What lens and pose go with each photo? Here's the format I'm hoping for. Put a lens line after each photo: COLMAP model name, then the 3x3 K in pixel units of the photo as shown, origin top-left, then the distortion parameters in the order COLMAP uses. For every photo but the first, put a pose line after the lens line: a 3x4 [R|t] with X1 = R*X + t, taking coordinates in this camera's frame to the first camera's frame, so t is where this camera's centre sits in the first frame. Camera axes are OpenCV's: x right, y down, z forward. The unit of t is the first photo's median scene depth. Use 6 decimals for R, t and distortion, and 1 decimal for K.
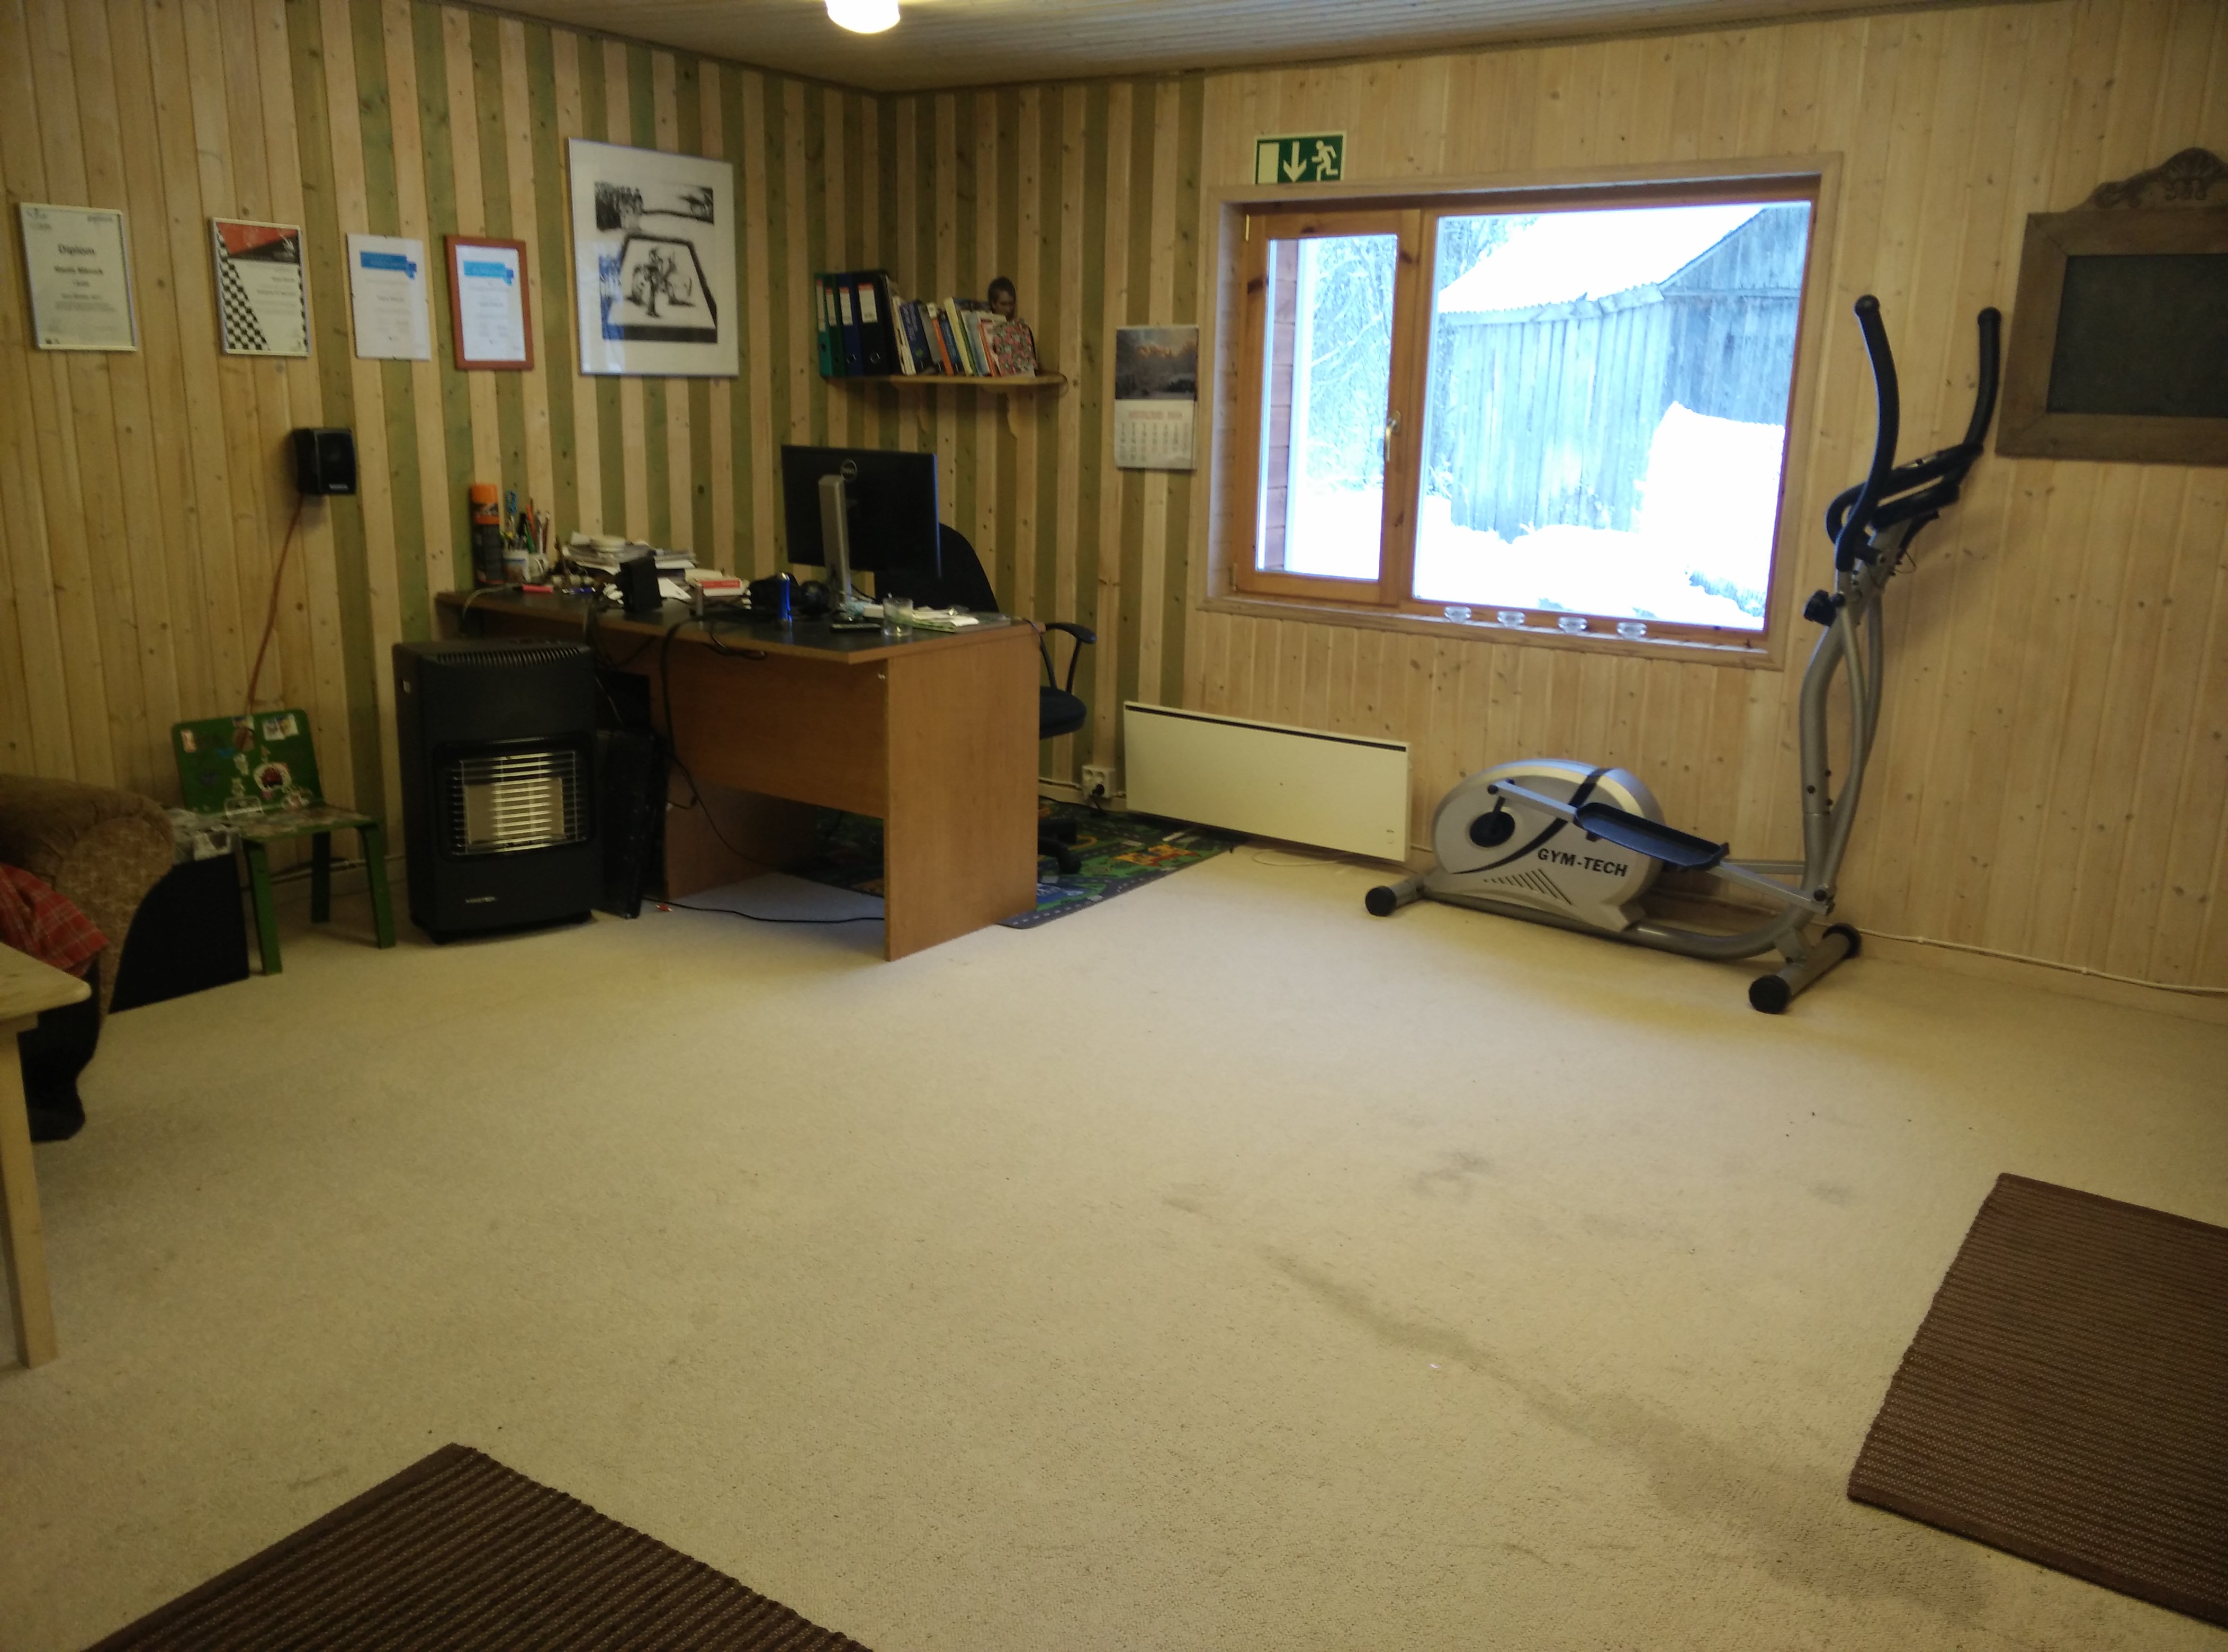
lens RADIAL K [[1779.5, 0, 1108.2], [0, 1779.5, 825.6], [0, 0, 1]] dist [0.071789, -0.087637]
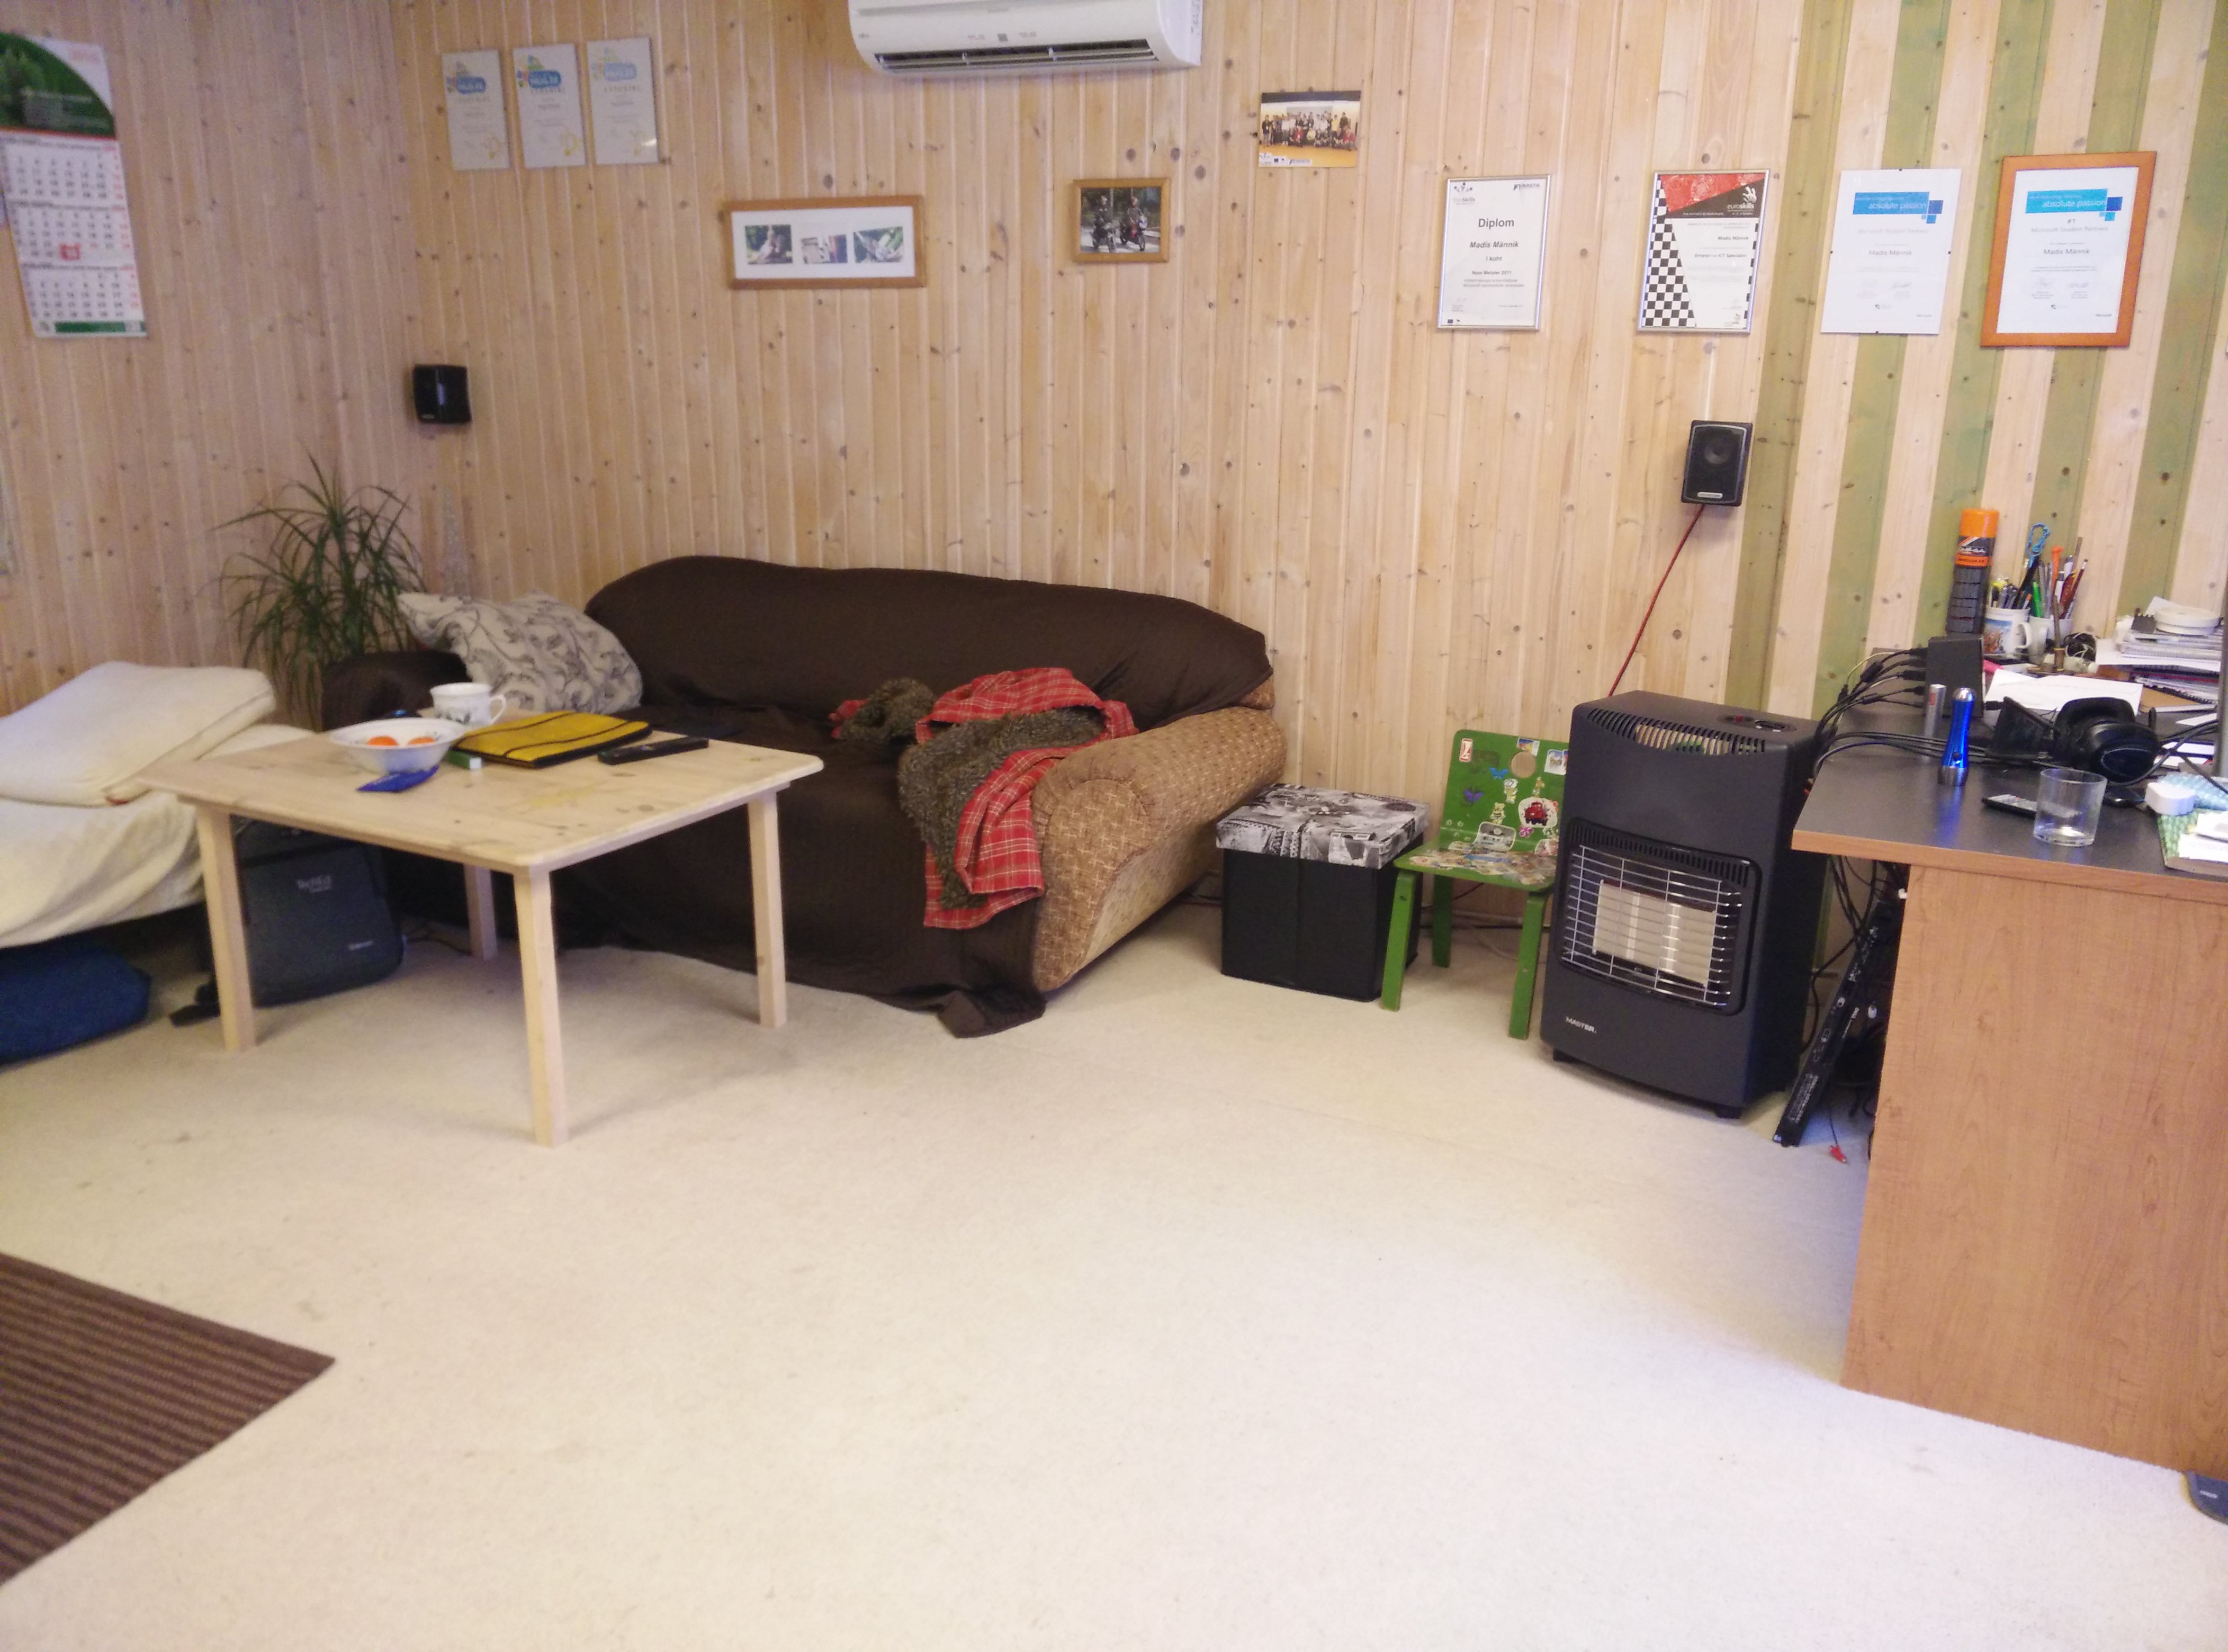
lens RADIAL K [[1779.5, 0, 1101.7], [0, 1779.5, 806.8], [0, 0, 1]] dist [0.071789, -0.087637]
pose [[0.155867, 0.238011, -0.958674, 0.339026], [-0.251468, 0.948120, 0.194505, -0.146687], [0.955233, 0.210759, 0.207633, 0.616637]]
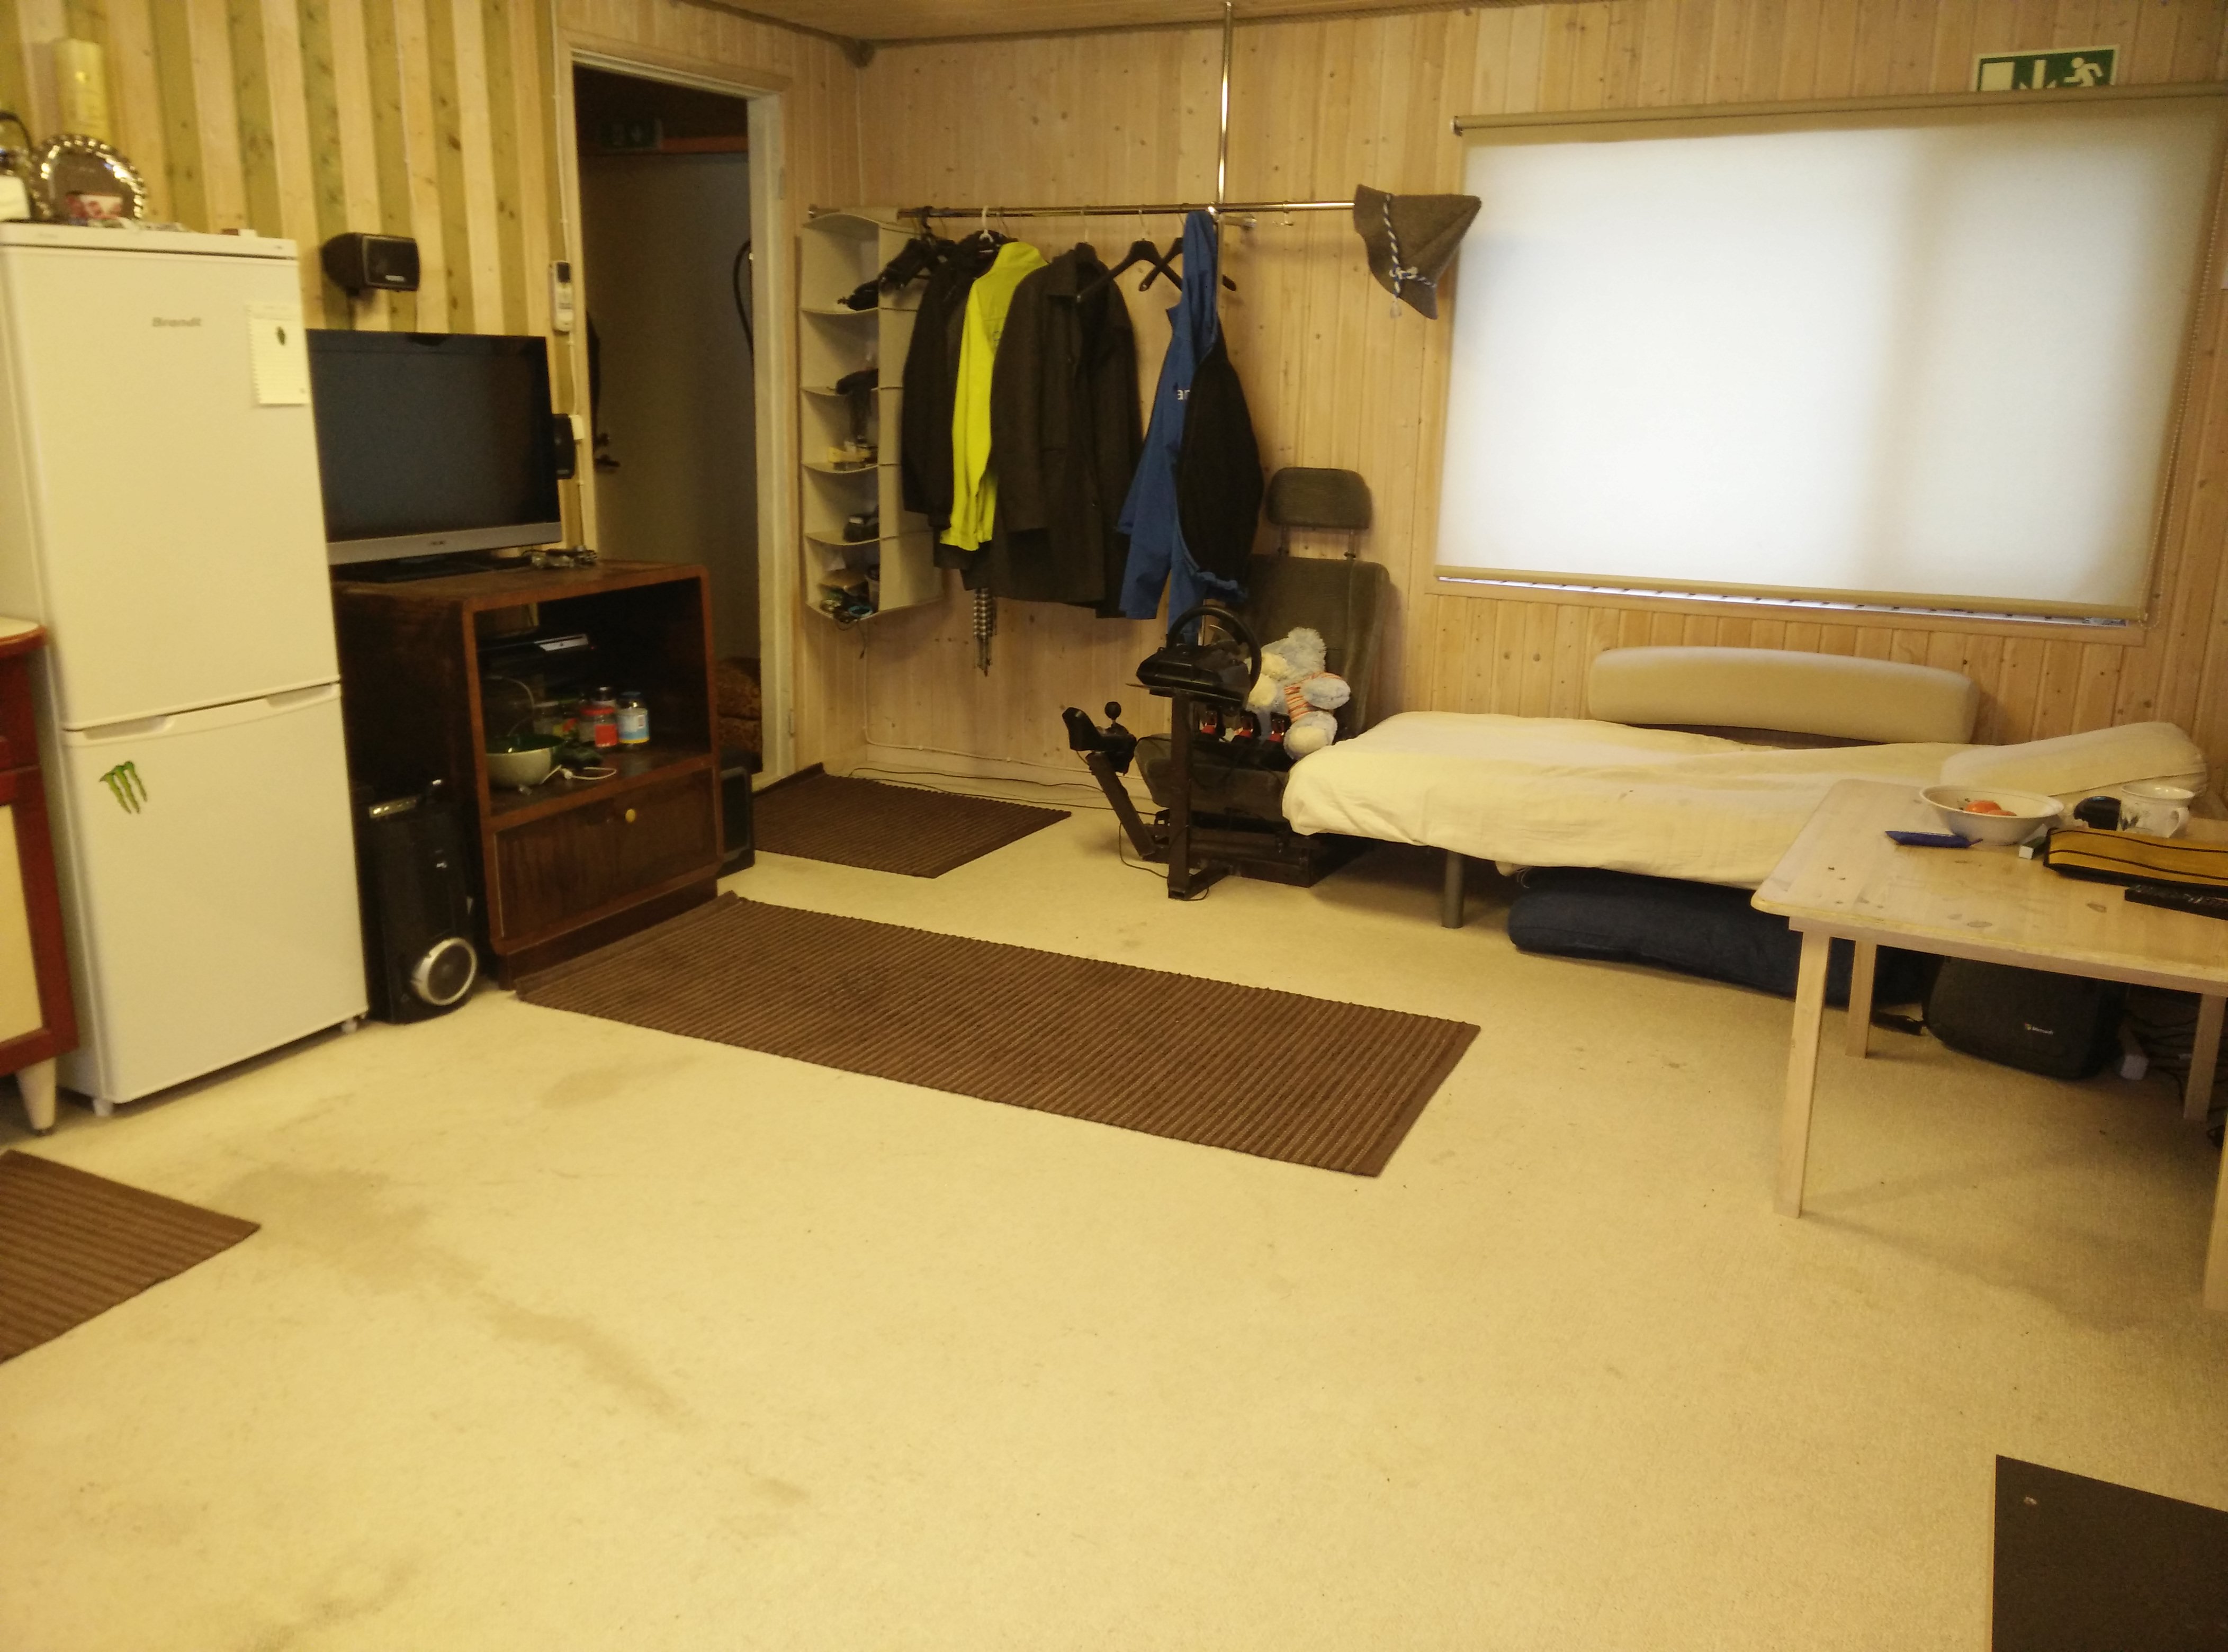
lens RADIAL K [[1779.5, 0, 1123.3], [0, 1779.5, 807.8], [0, 0, 1]] dist [0.071789, -0.087637]
pose [[-0.986161, -0.001056, -0.165789, 0.019048], [-0.079721, 0.879805, 0.468602, -0.265877], [0.145368, 0.475334, -0.867713, 1.072164]]
